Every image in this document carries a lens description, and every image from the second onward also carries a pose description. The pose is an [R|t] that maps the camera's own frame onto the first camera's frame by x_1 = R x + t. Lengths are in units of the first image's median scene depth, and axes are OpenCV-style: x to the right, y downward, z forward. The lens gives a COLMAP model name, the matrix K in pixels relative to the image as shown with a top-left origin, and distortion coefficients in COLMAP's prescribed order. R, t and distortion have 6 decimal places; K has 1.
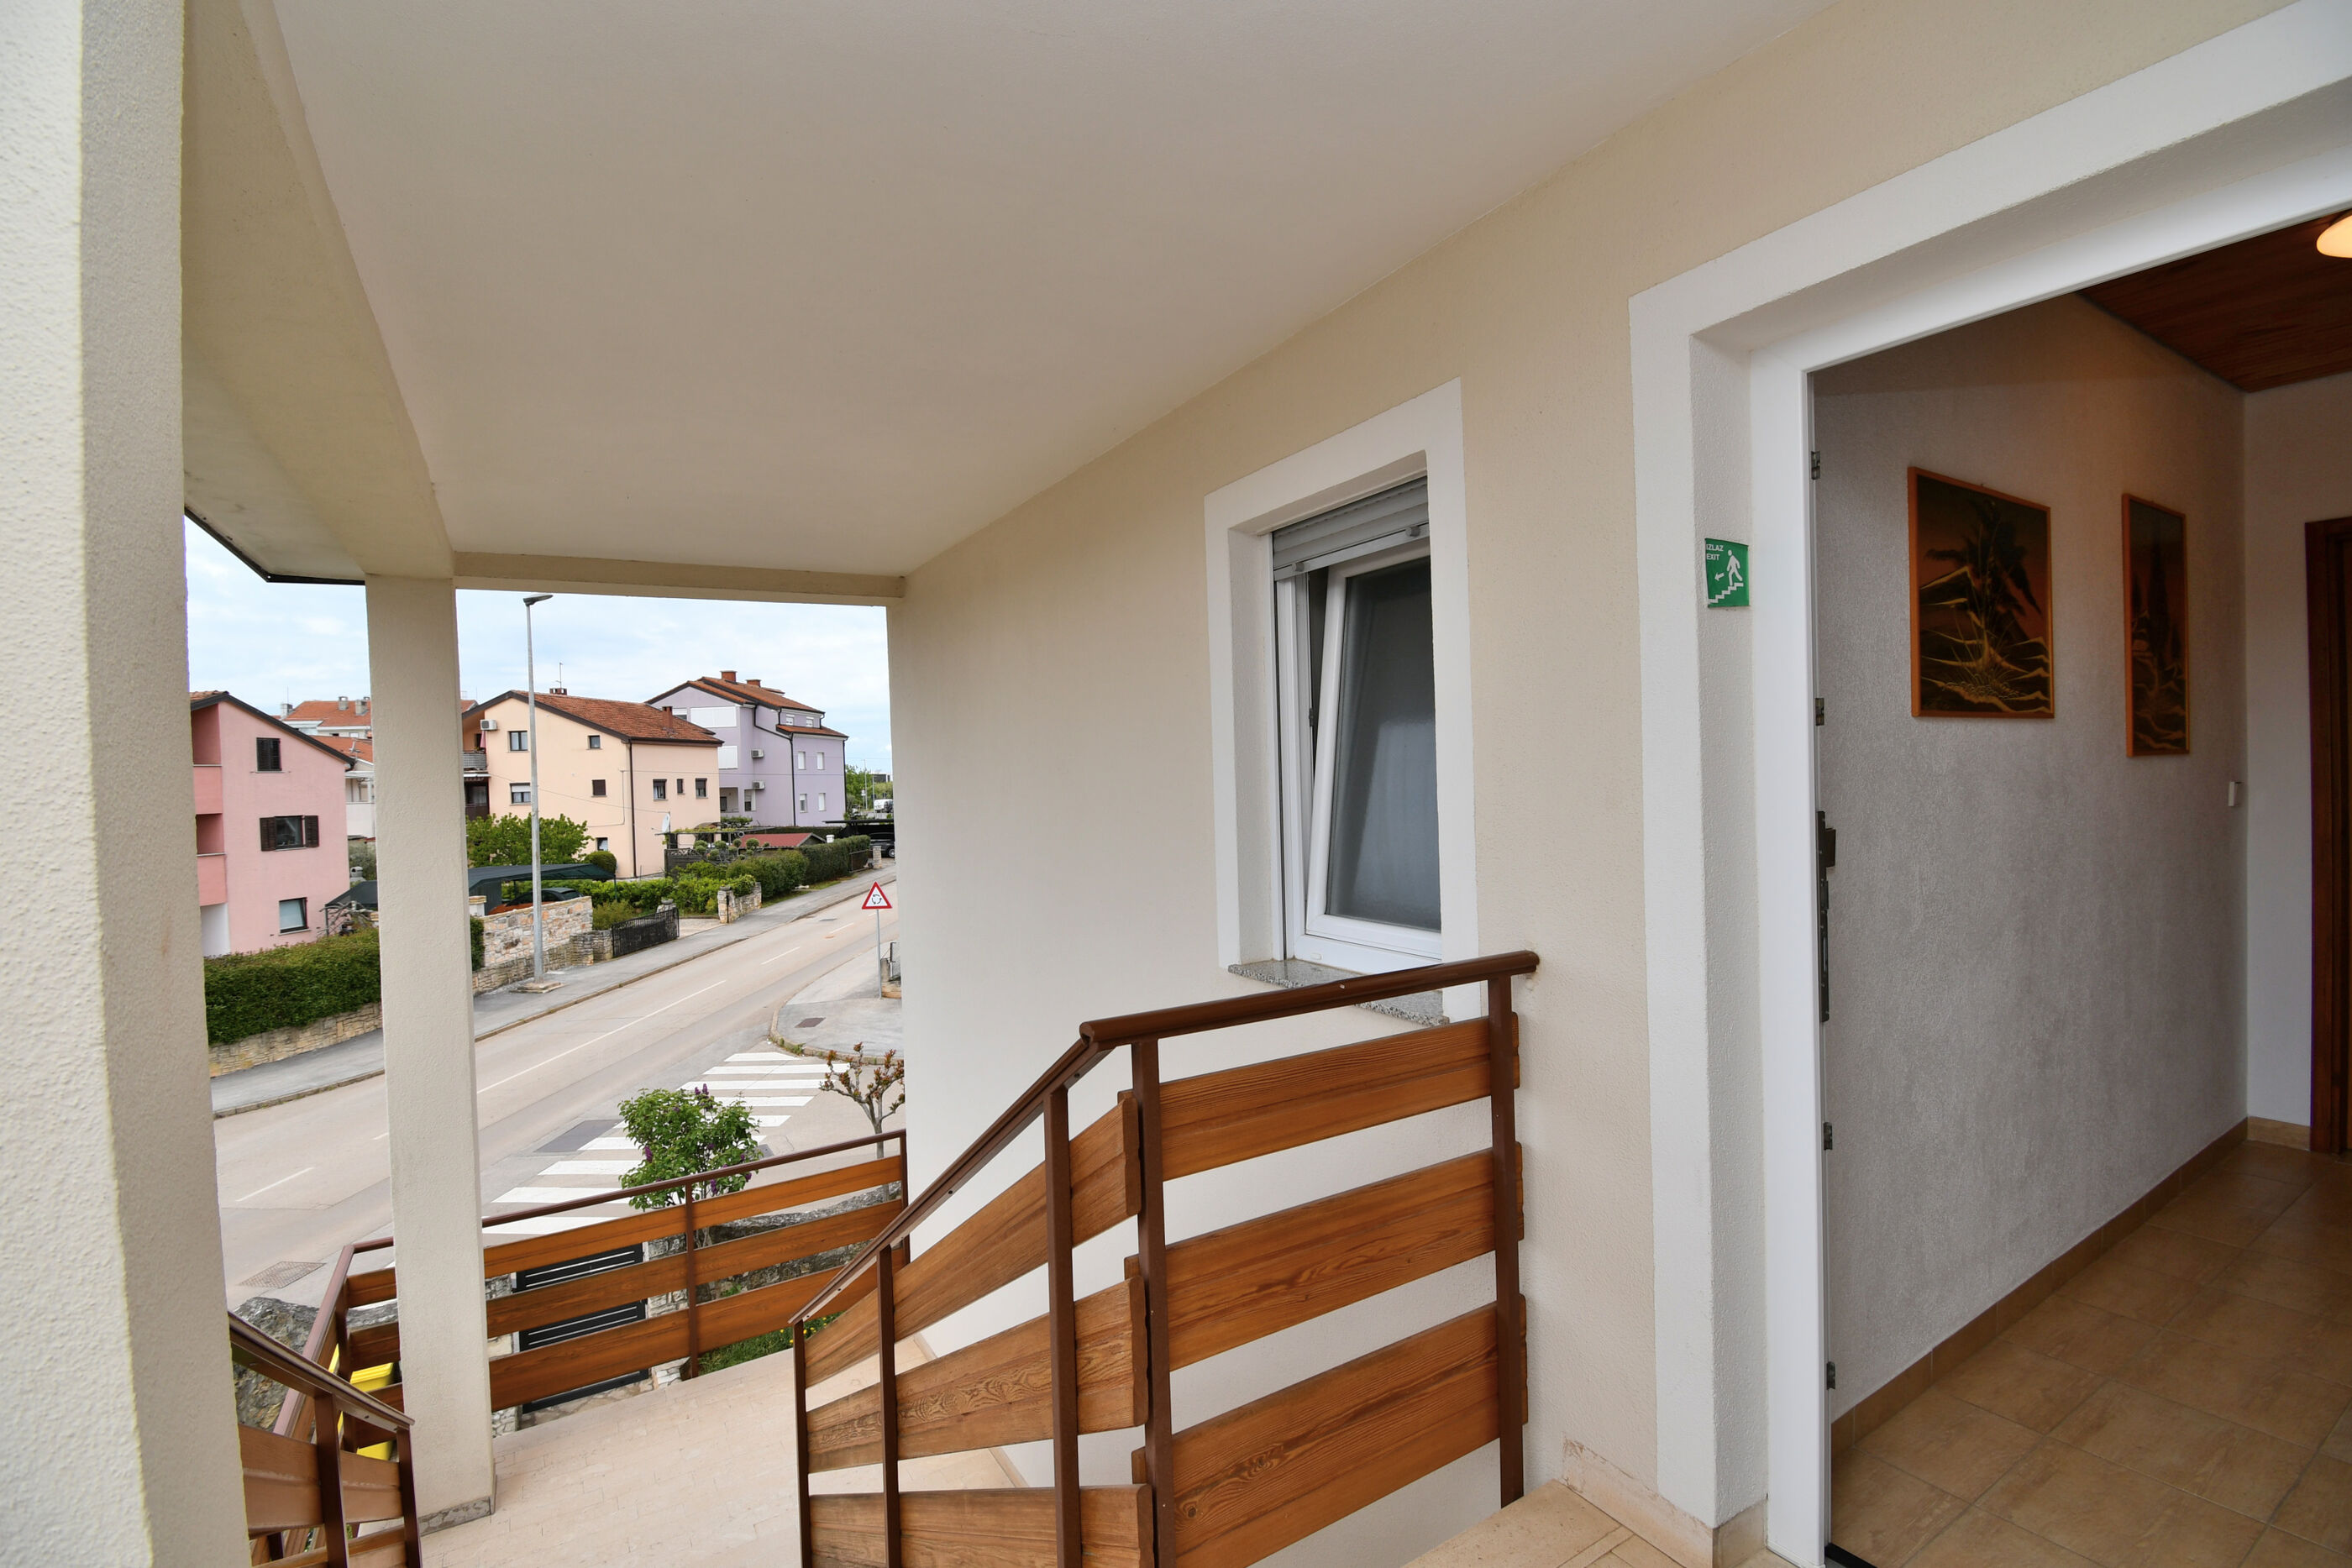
lens RADIAL K [[1031.3, 0, 1181.7], [0, 1031.3, 792.9], [0, 0, 1]] dist [0.007181, -0.018166]
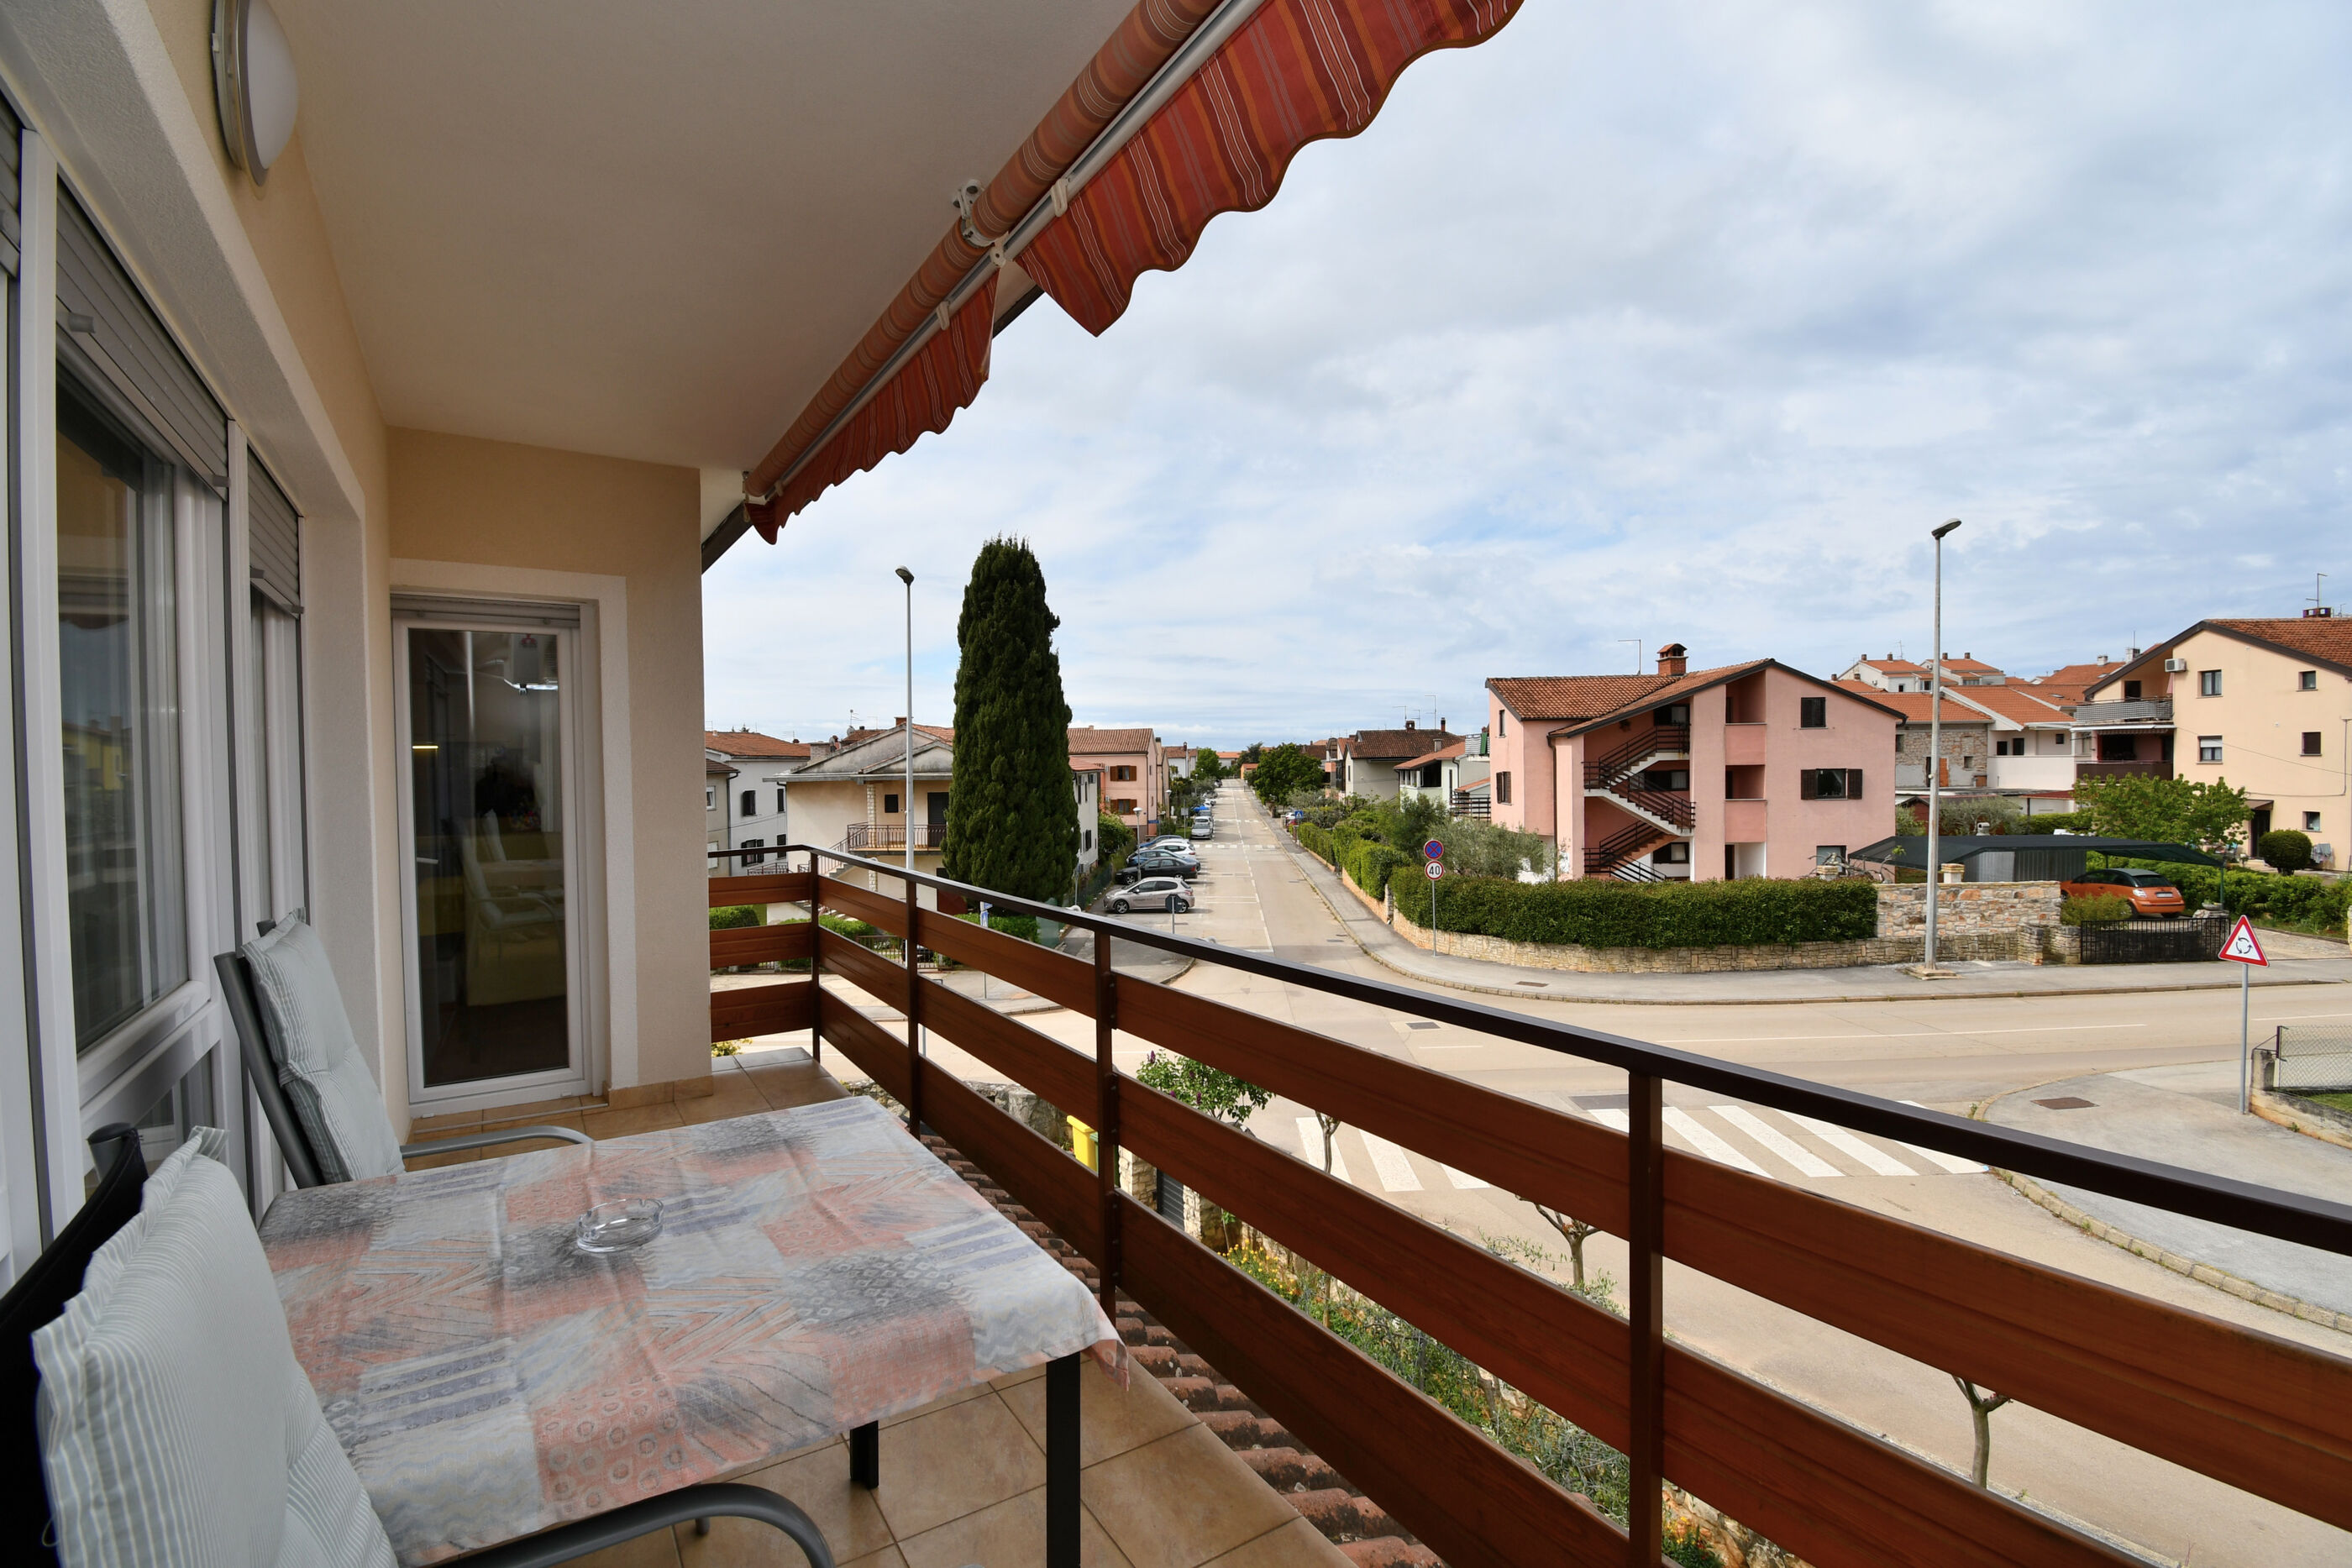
lens RADIAL K [[1031.3, 0, 1167.7], [0, 1031.3, 785.9], [0, 0, 1]] dist [0.007181, -0.018166]
pose [[0.021741, 0.049868, -0.998519, 0.198423], [-0.004449, 0.998750, 0.049783, -0.010794], [0.999754, 0.003360, 0.021936, 0.273952]]
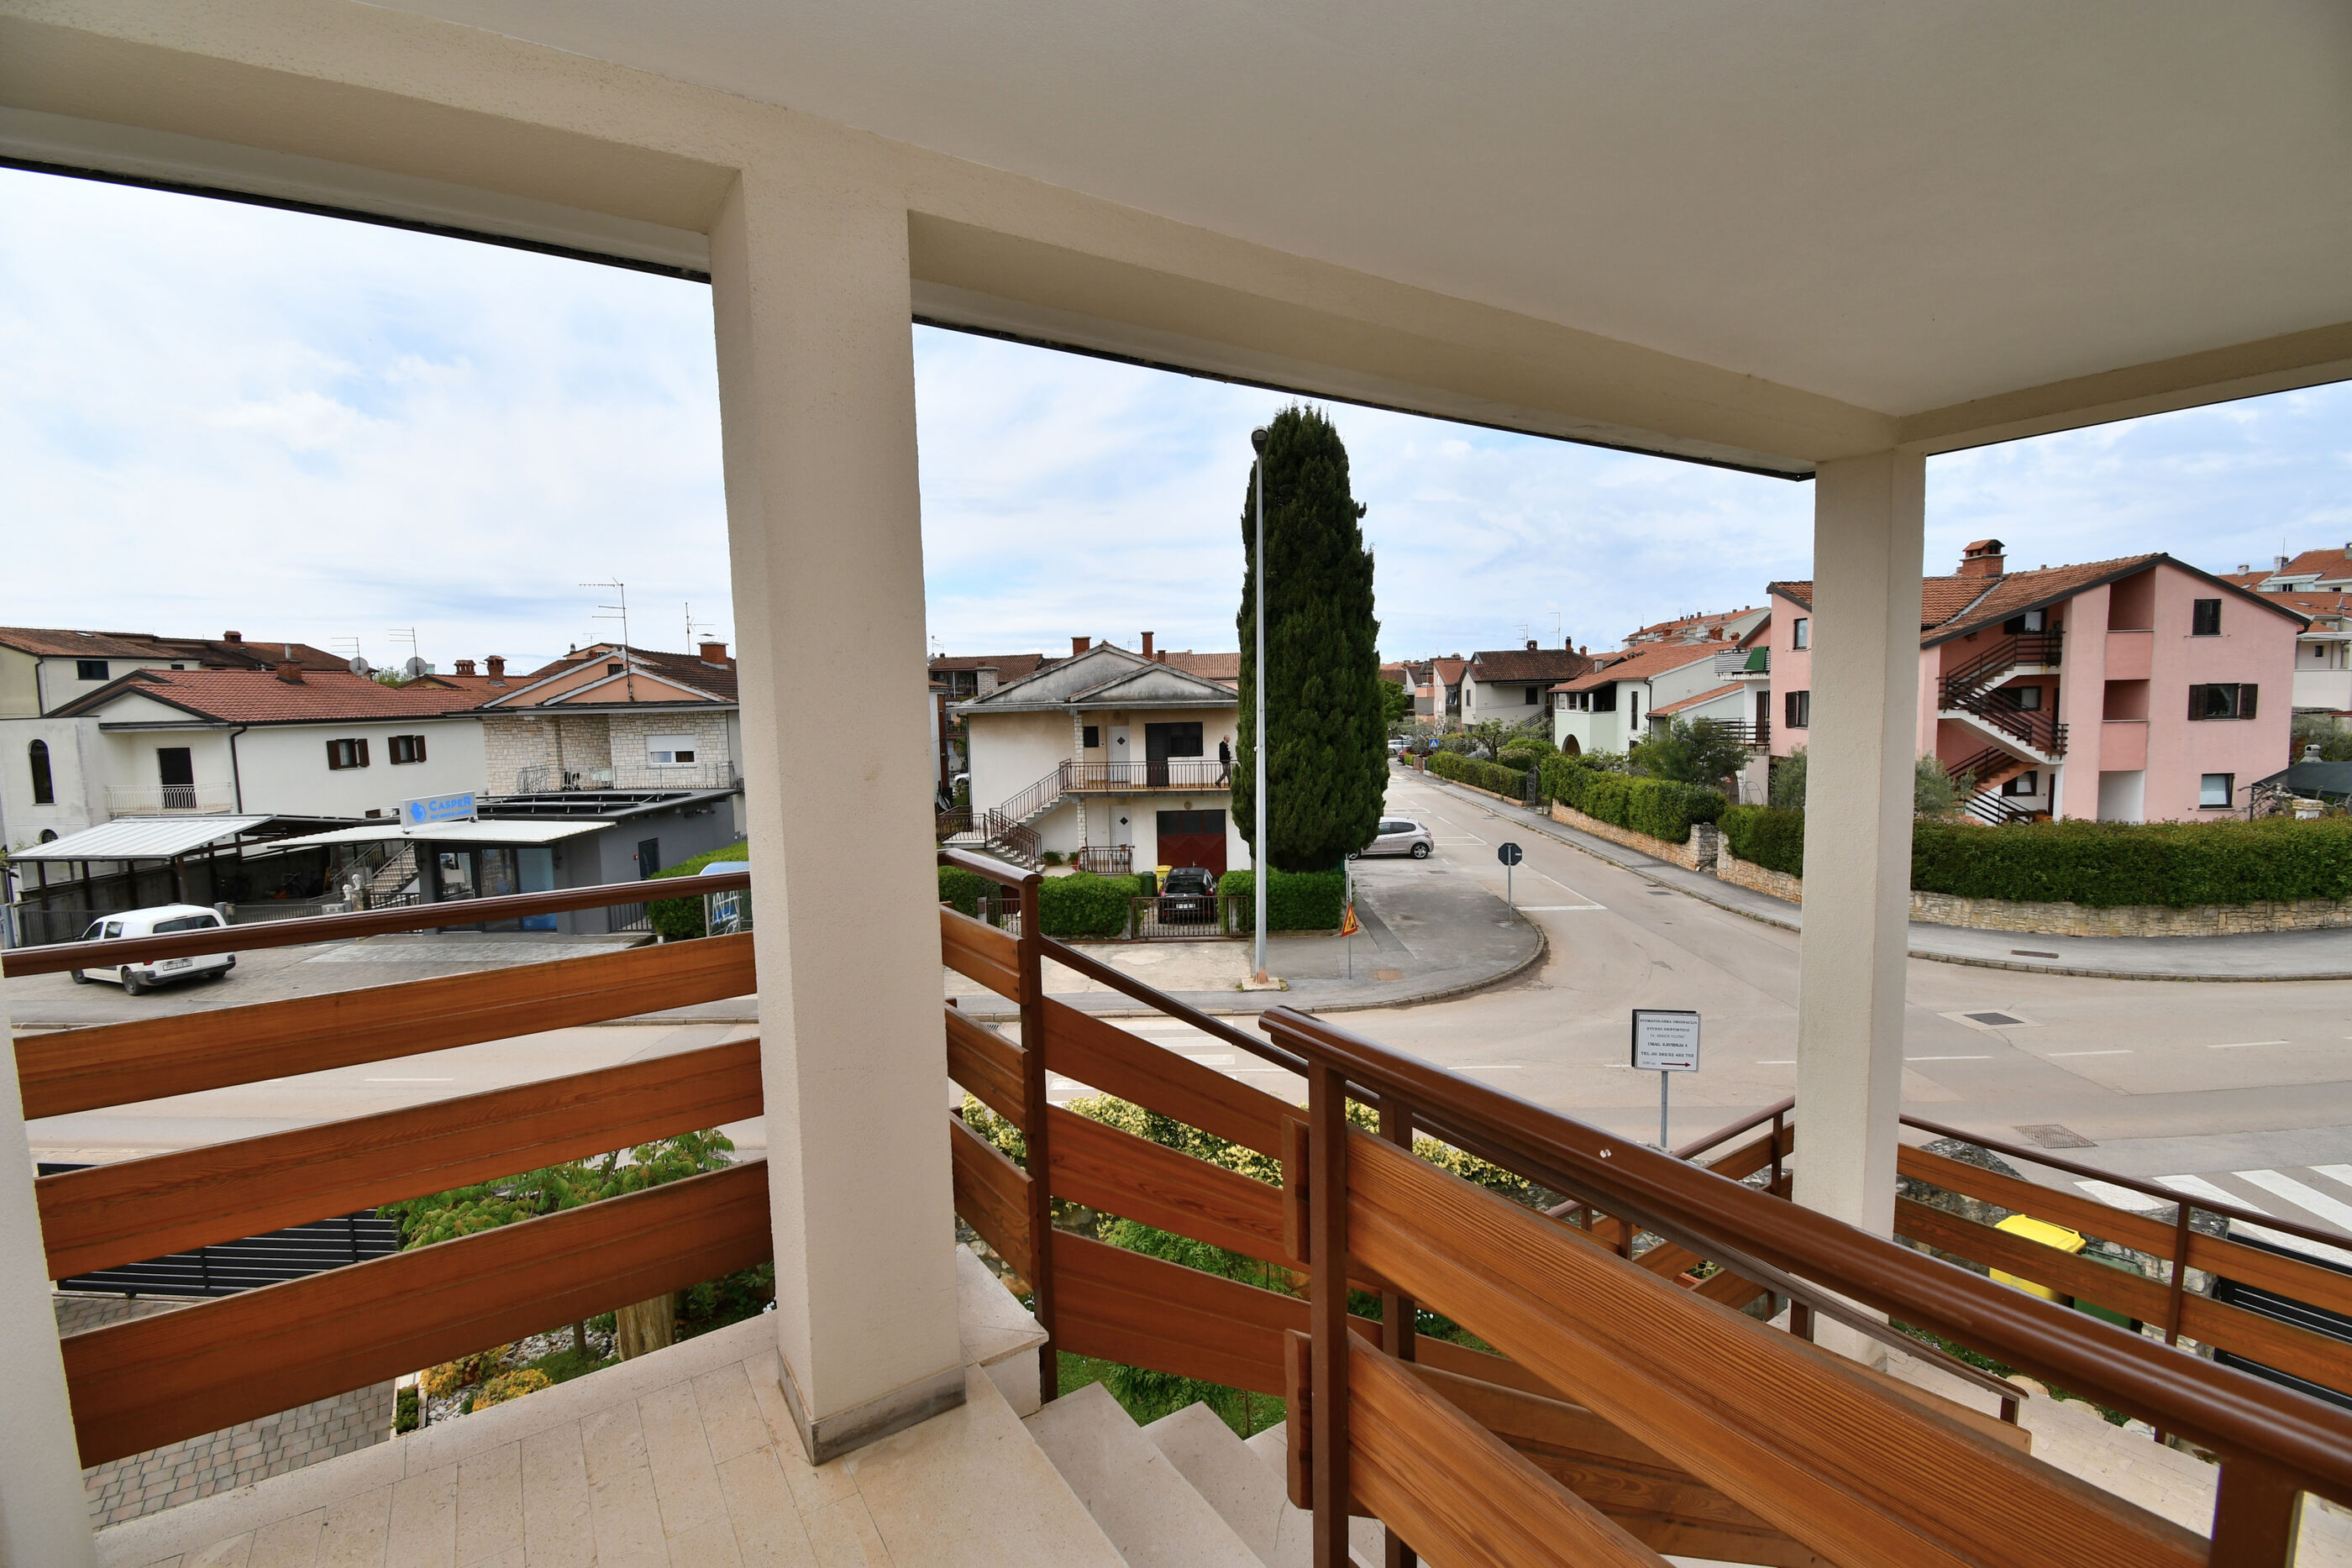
lens RADIAL K [[1031.3, 0, 1169.5], [0, 1031.3, 786.8], [0, 0, 1]] dist [0.007181, -0.018166]
pose [[0.019013, 0.119147, -0.992695, 0.029717], [0.007859, 0.992826, 0.119314, -0.002067], [0.999788, -0.010070, 0.017940, 0.036144]]
